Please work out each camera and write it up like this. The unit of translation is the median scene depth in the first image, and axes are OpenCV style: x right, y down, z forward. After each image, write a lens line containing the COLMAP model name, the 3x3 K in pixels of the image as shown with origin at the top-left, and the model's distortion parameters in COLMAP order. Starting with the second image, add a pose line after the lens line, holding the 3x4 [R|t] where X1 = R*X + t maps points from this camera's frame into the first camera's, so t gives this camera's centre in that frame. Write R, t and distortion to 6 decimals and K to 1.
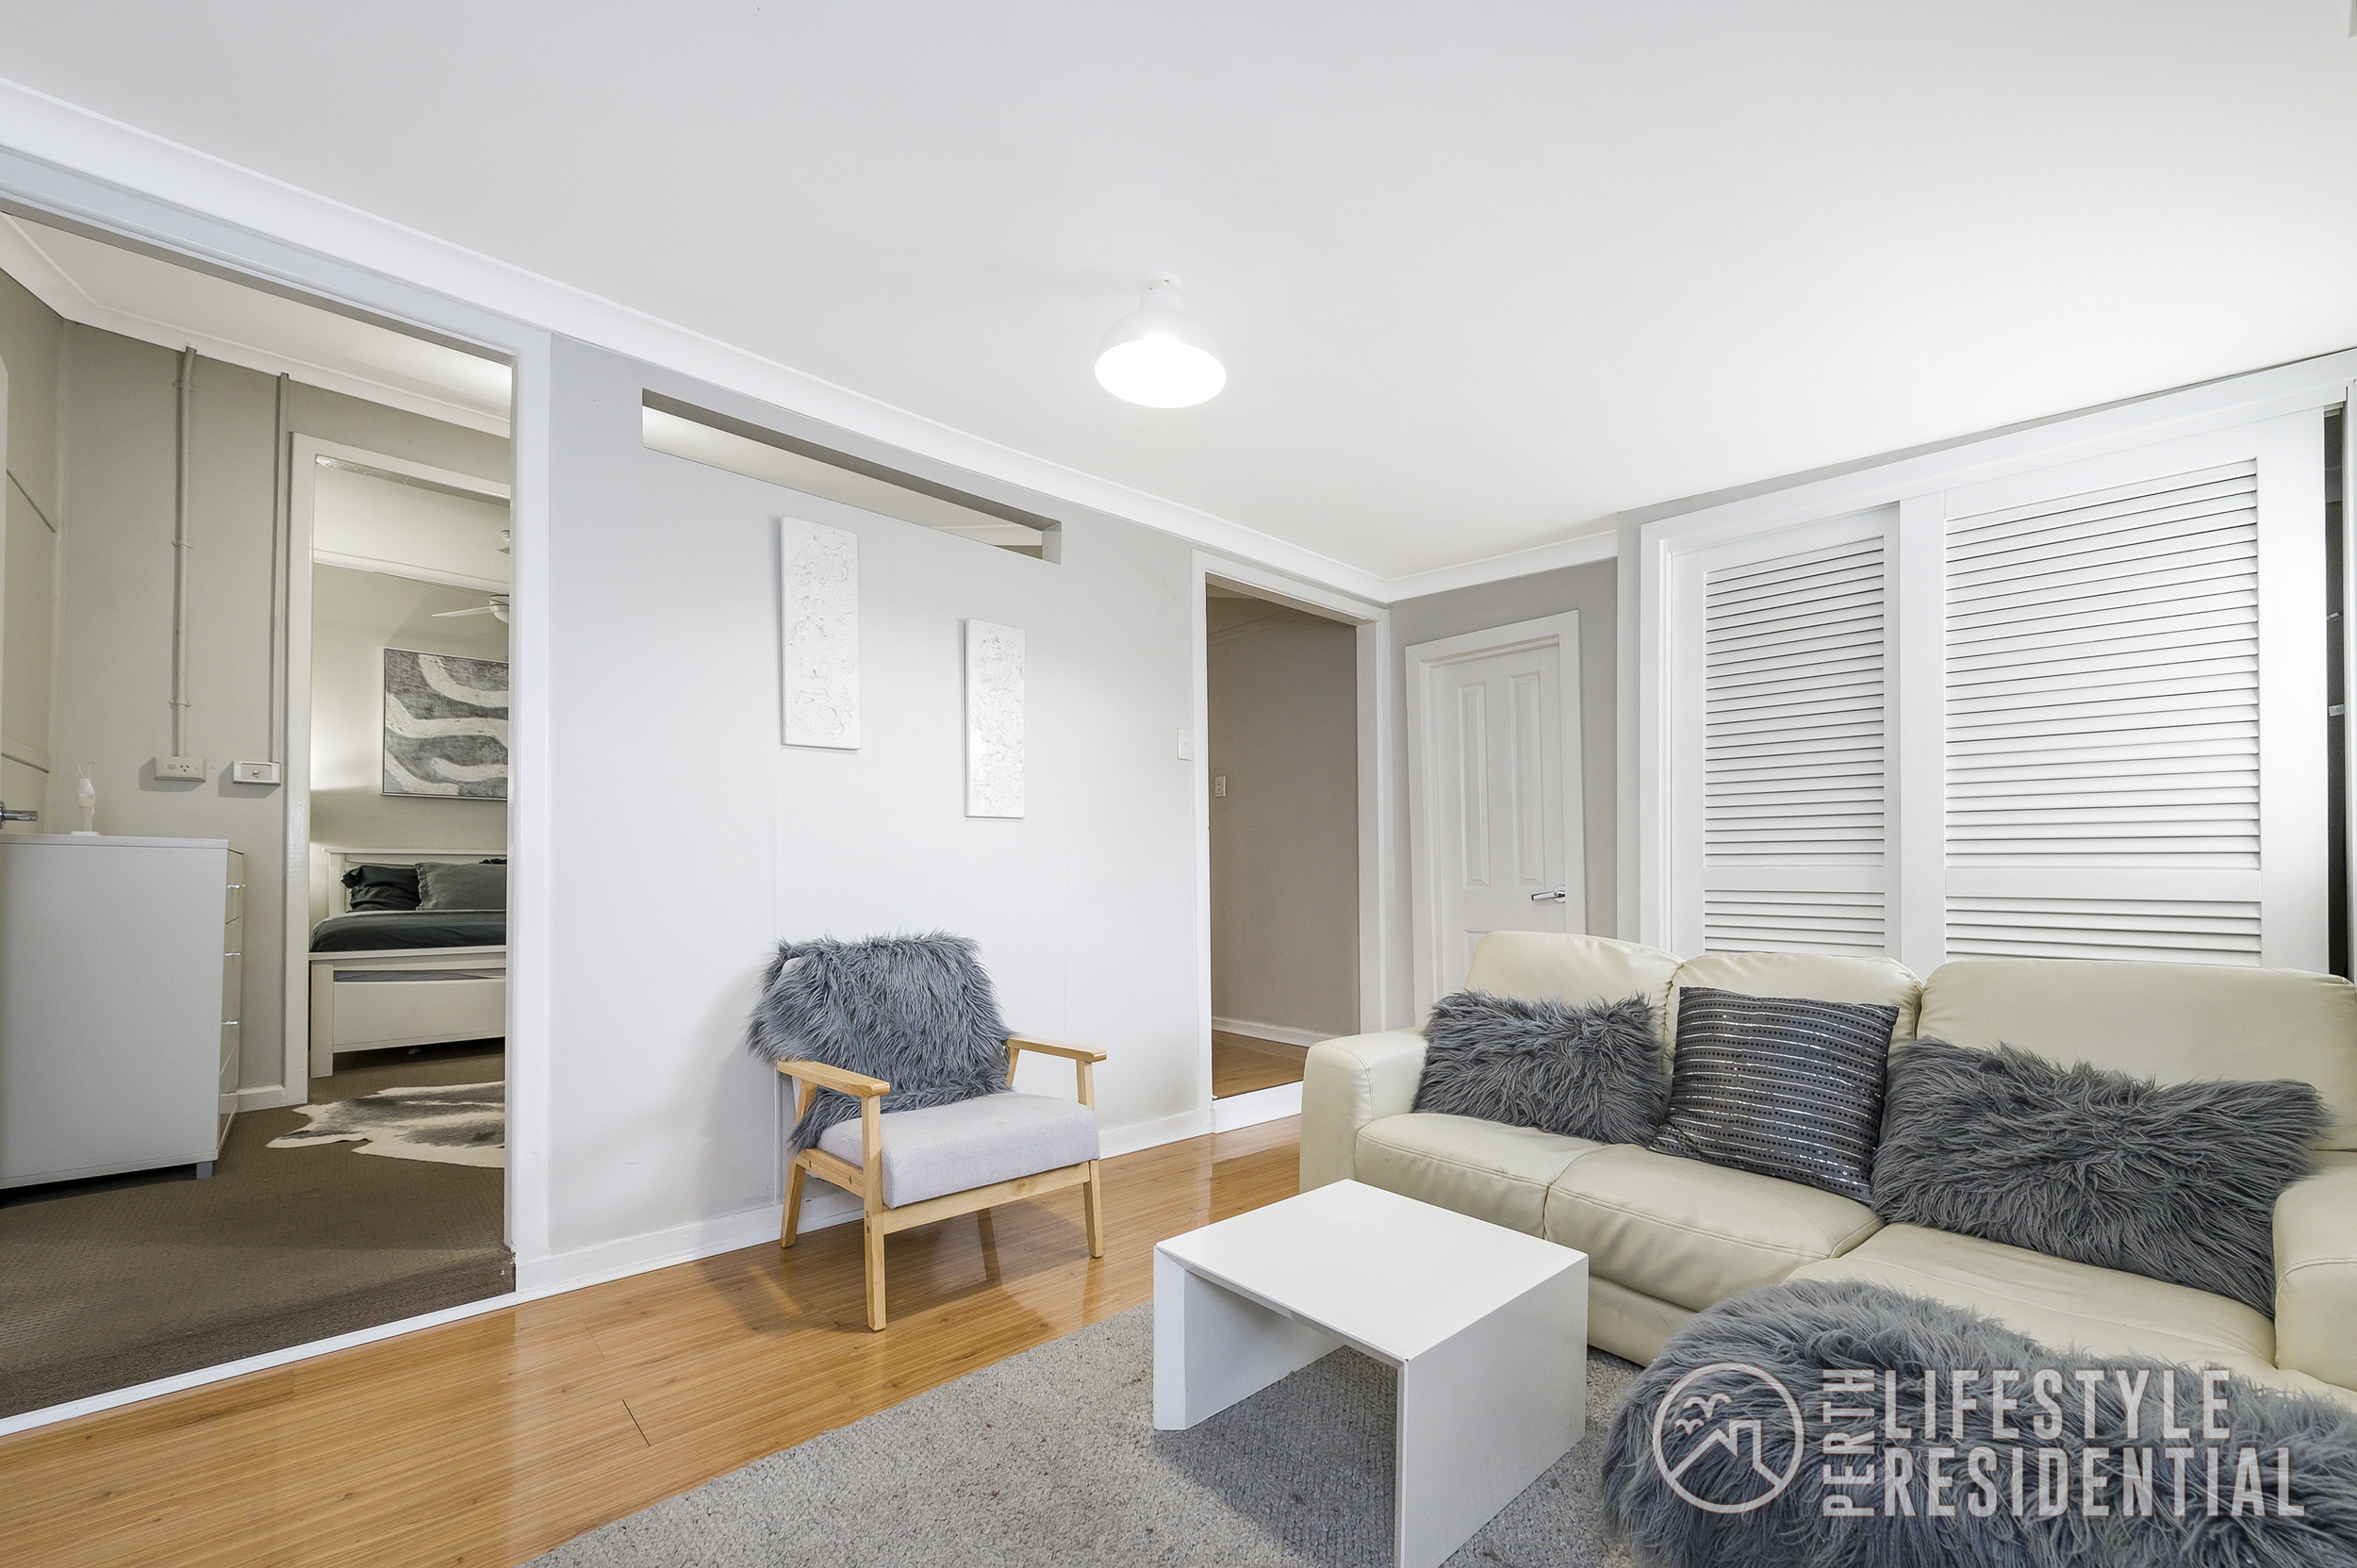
lens RADIAL K [[937.1, 0, 1284.5], [0, 937.1, 858.8], [0, 0, 1]] dist [0.007898, -0.002956]
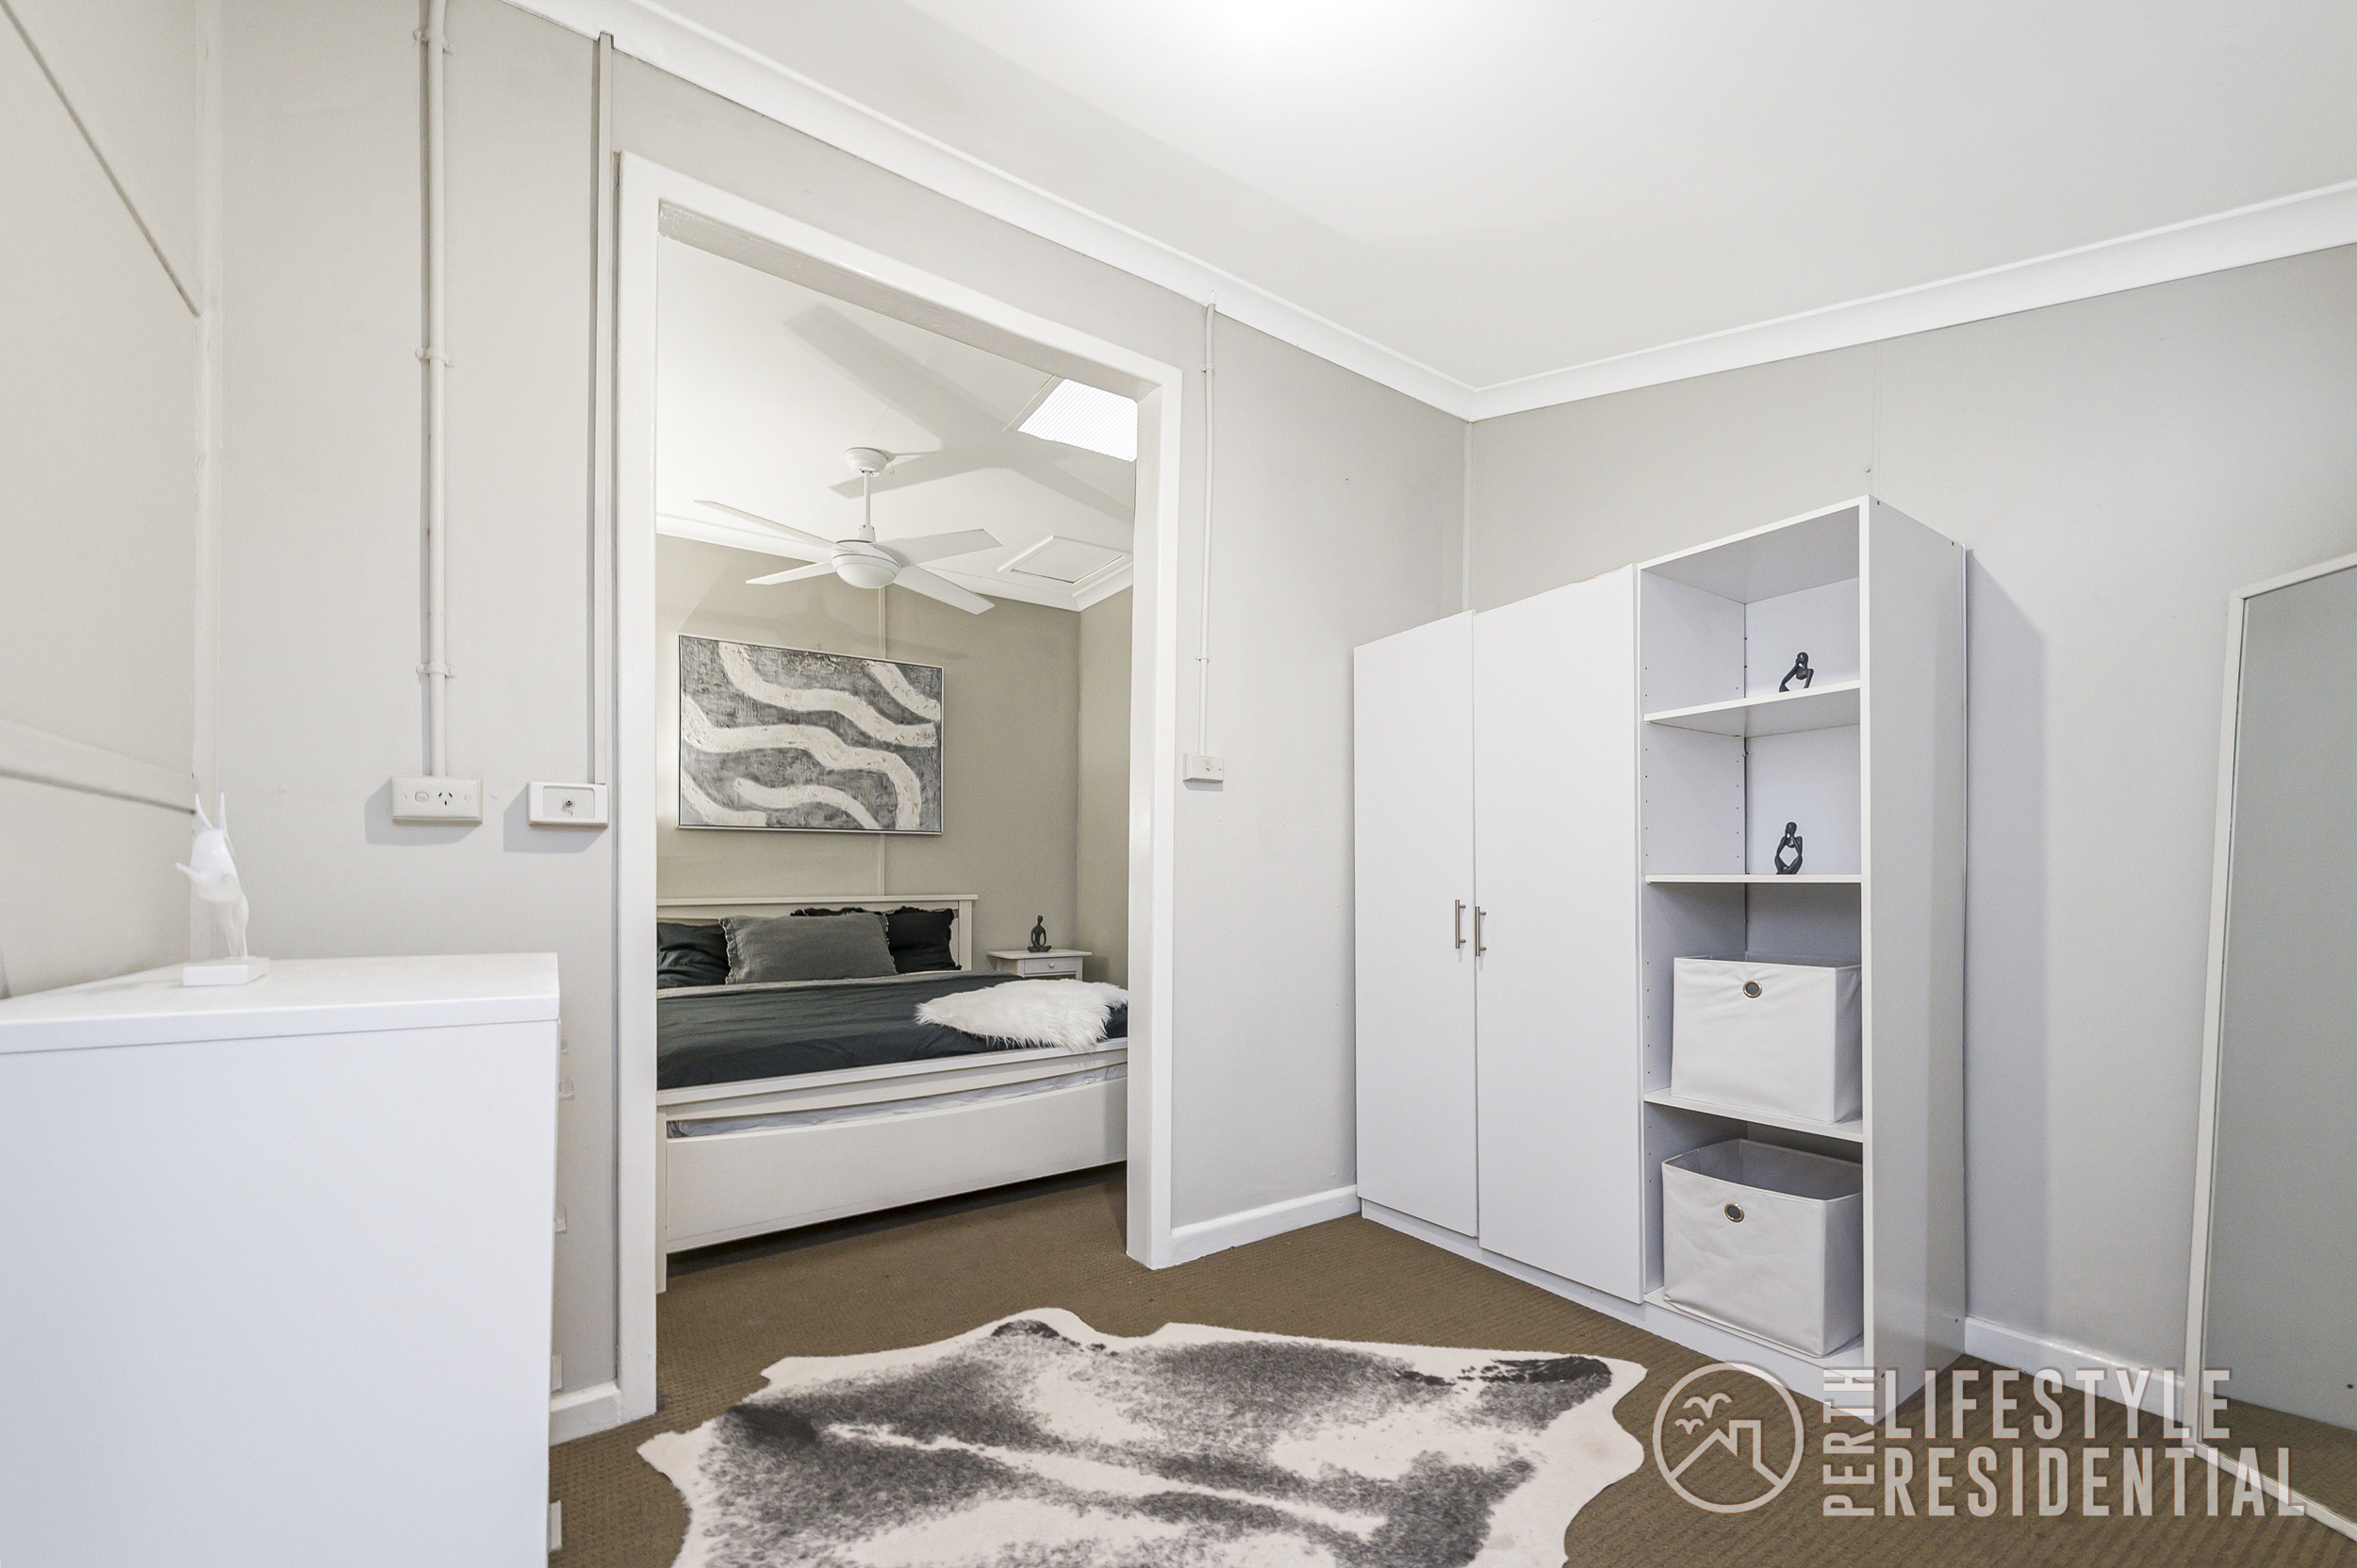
lens RADIAL K [[937.1, 0, 1337.2], [0, 937.1, 874.7], [0, 0, 1]] dist [0.007898, -0.002956]
pose [[0.994499, -0.008448, -0.104409, -0.351116], [0.009061, 0.999944, 0.005401, -0.029489], [0.104358, -0.006317, 0.994520, 0.300542]]
